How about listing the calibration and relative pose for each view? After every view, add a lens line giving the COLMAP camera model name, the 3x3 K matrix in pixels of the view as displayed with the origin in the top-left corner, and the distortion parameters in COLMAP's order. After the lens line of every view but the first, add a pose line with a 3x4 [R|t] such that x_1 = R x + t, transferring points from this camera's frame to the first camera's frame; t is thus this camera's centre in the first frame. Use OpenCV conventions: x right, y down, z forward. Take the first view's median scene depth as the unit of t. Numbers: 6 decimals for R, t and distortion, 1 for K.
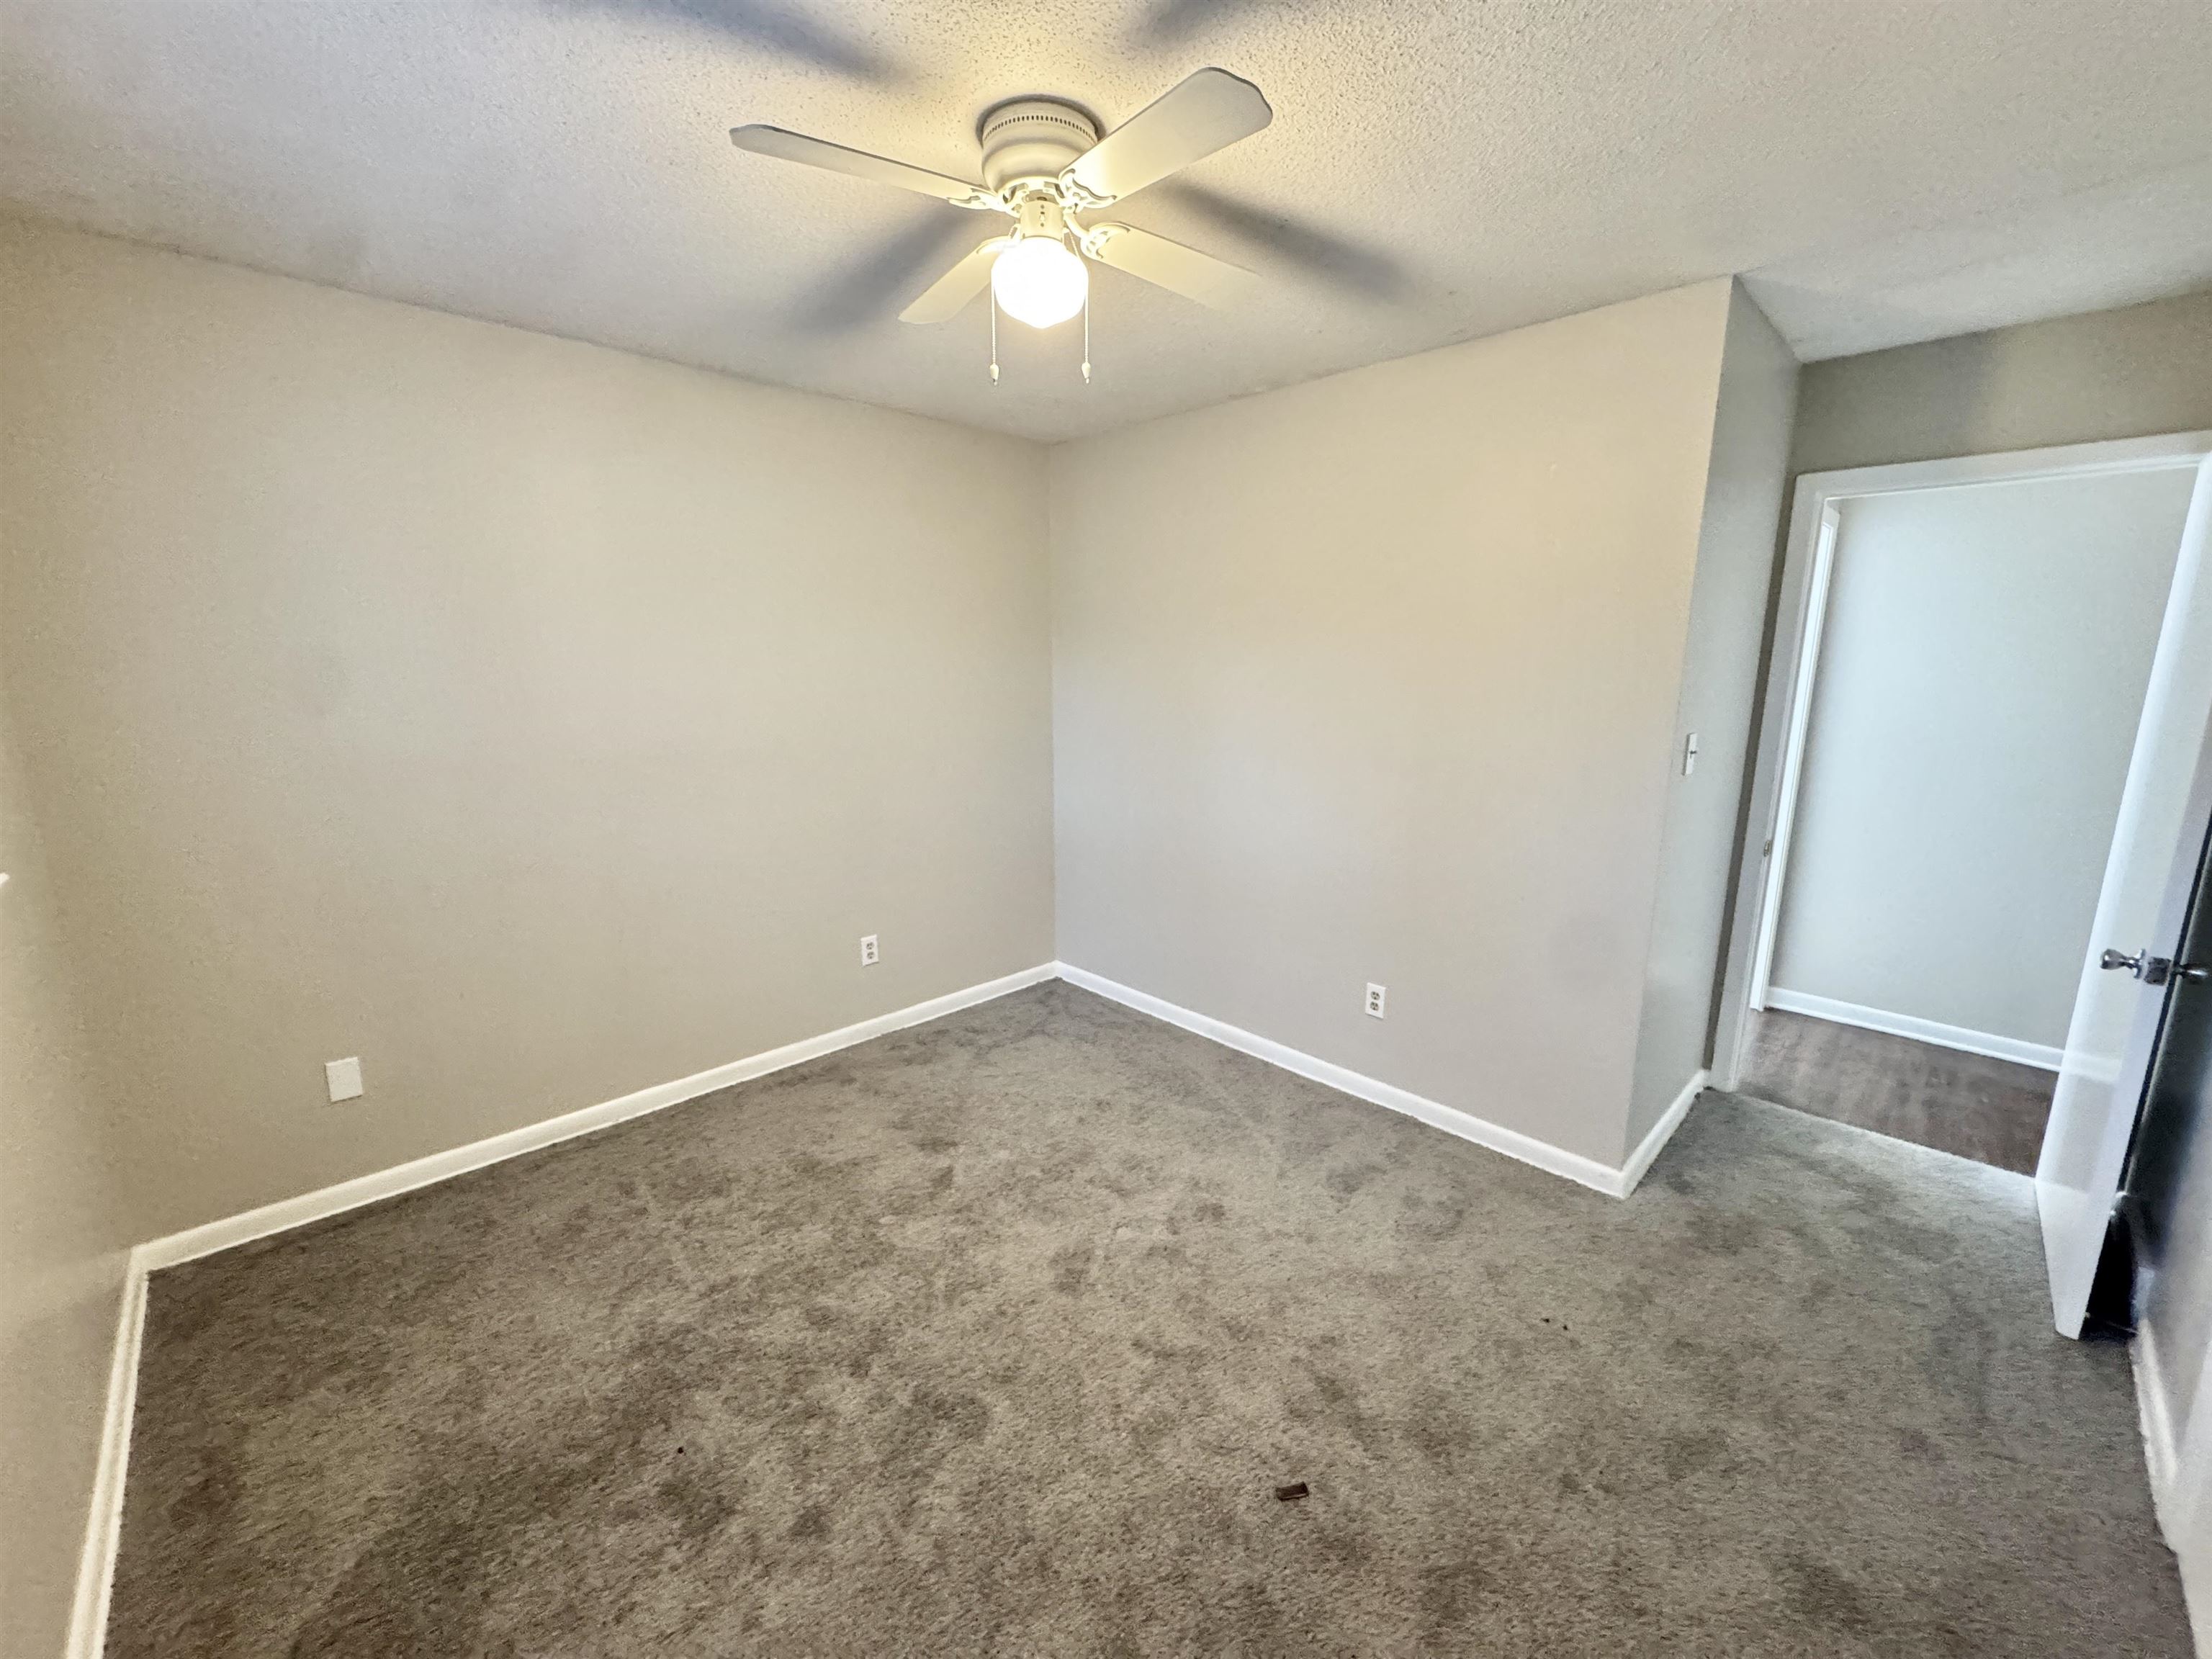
lens RADIAL K [[882.3, 0, 1106.0], [0, 882.3, 829.5], [0, 0, 1]] dist [-0.002268, -0.000017]
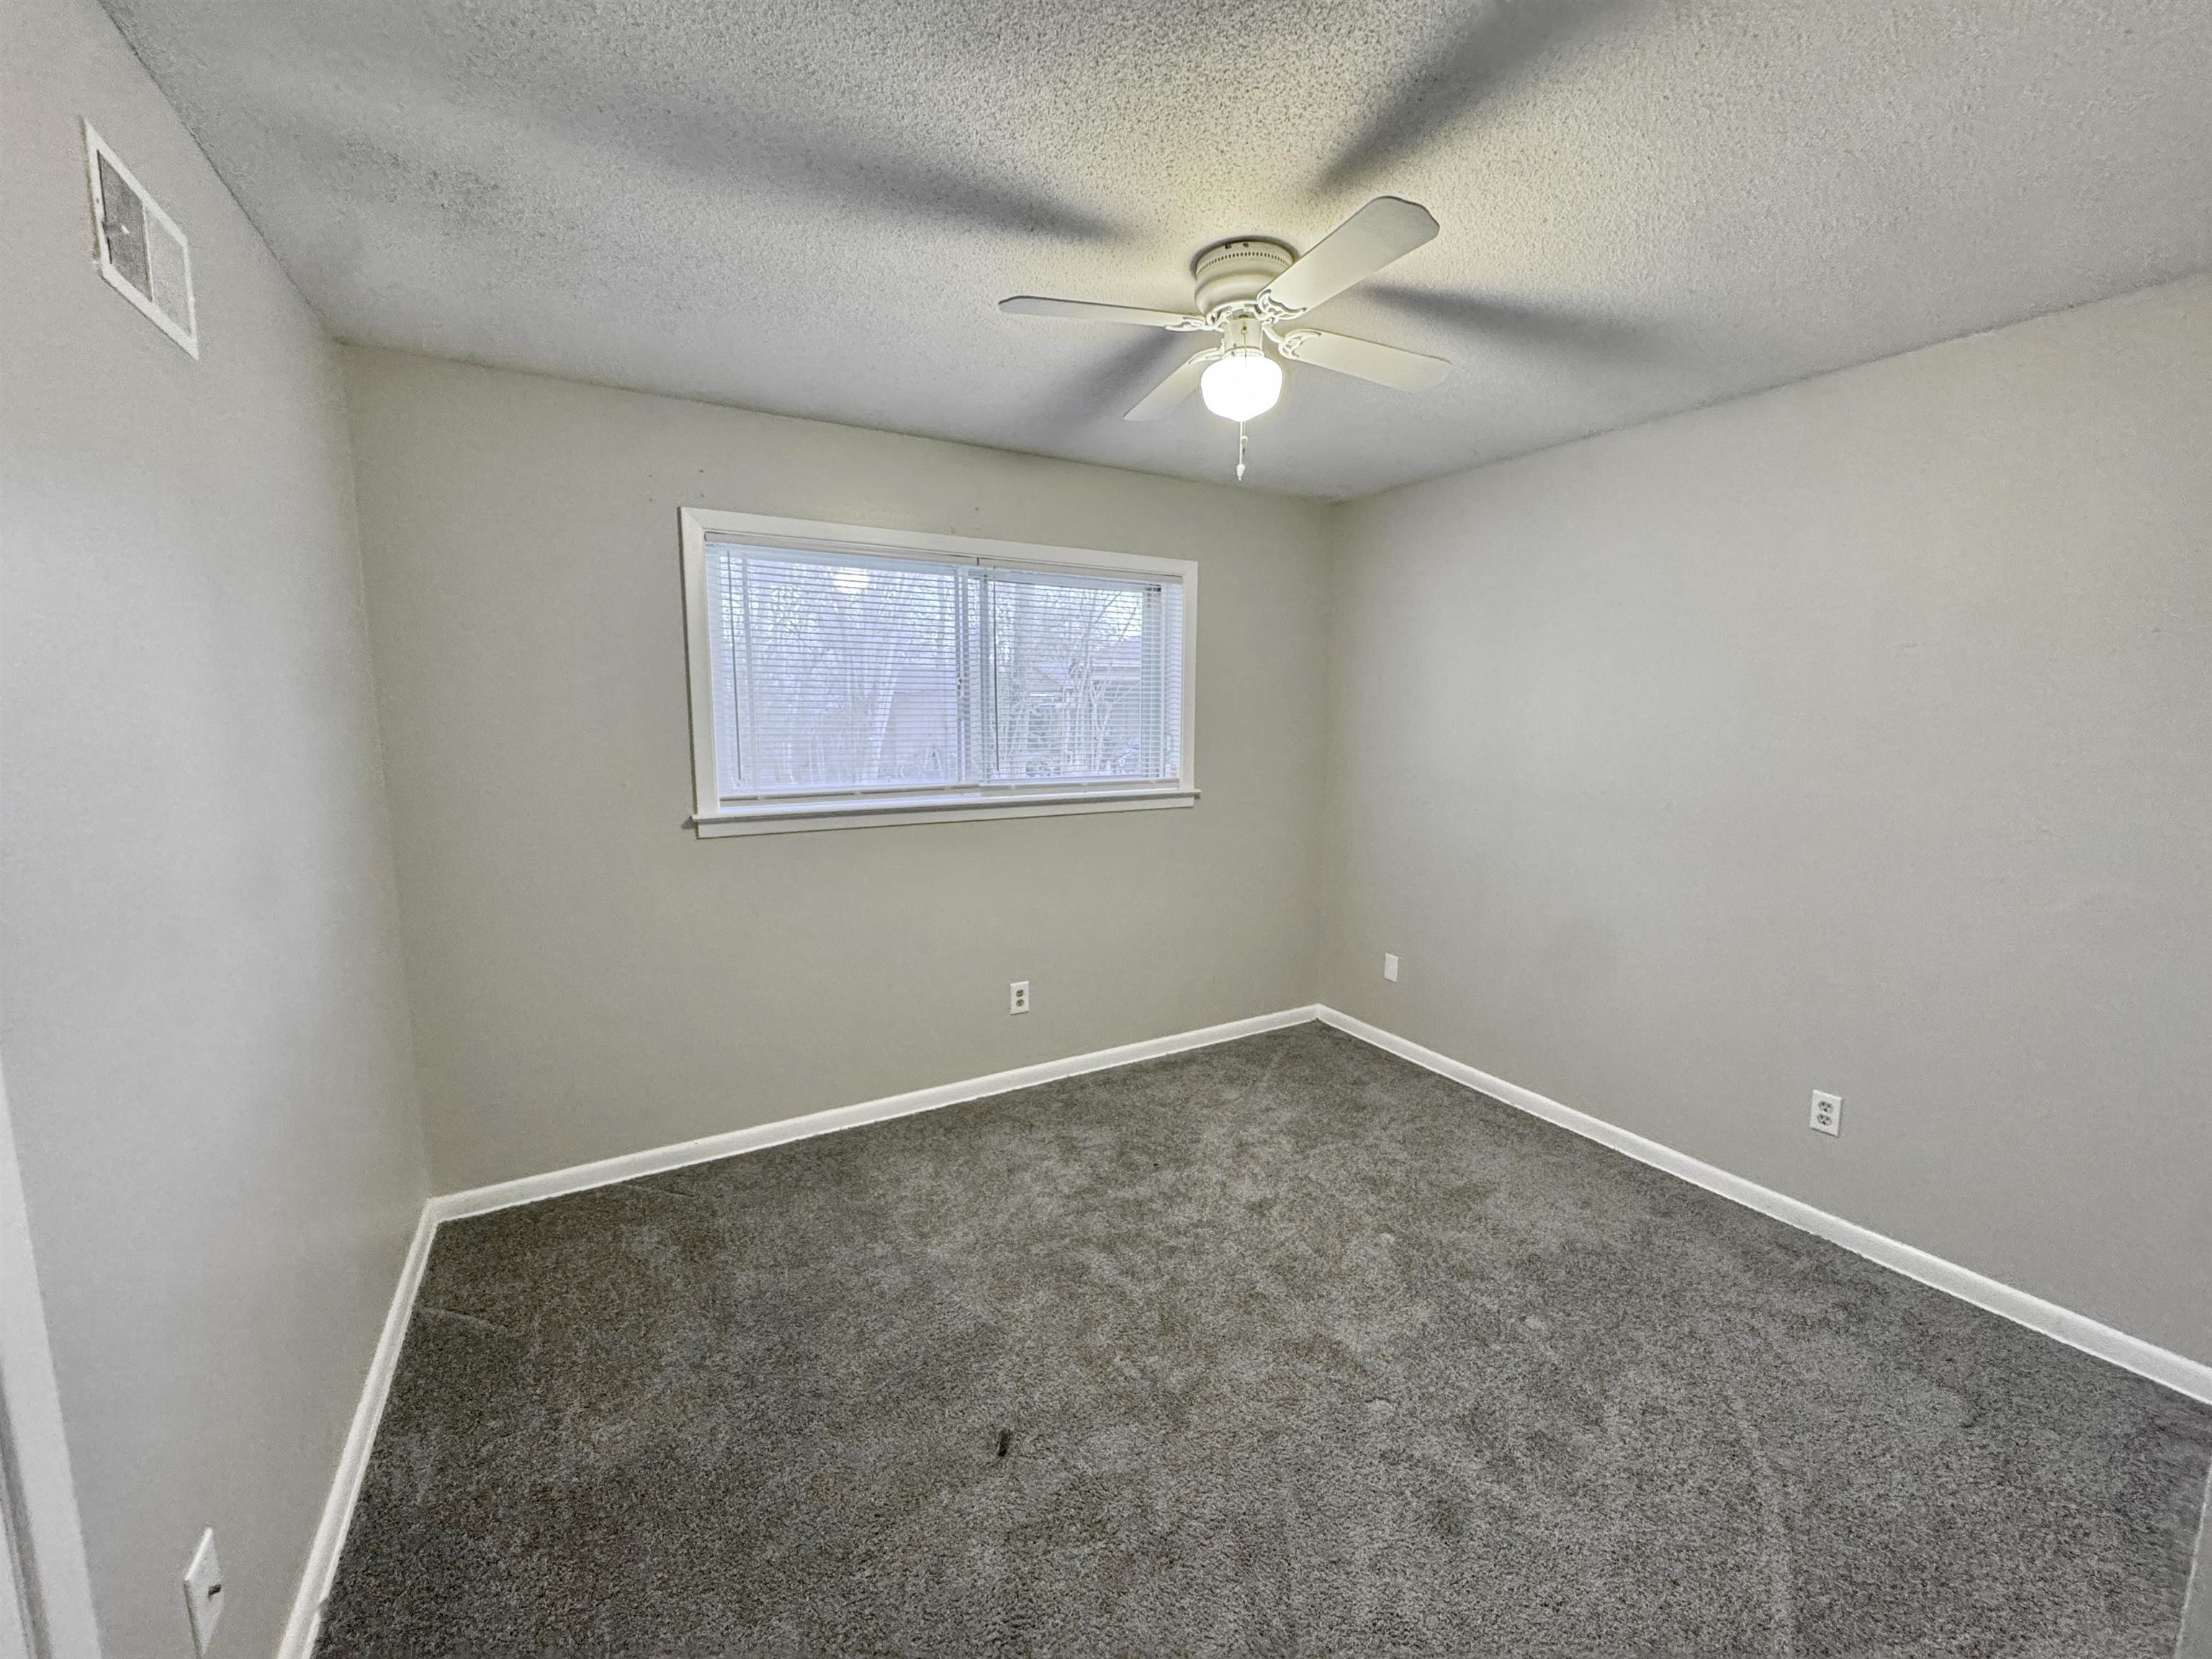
lens RADIAL K [[882.3, 0, 1106.0], [0, 882.3, 829.5], [0, 0, 1]] dist [-0.002268, -0.000017]
pose [[-0.247619, 0.127299, -0.960458, 0.790133], [-0.190049, 0.965689, 0.176990, -0.148574], [0.950035, 0.226360, -0.214930, 0.809178]]
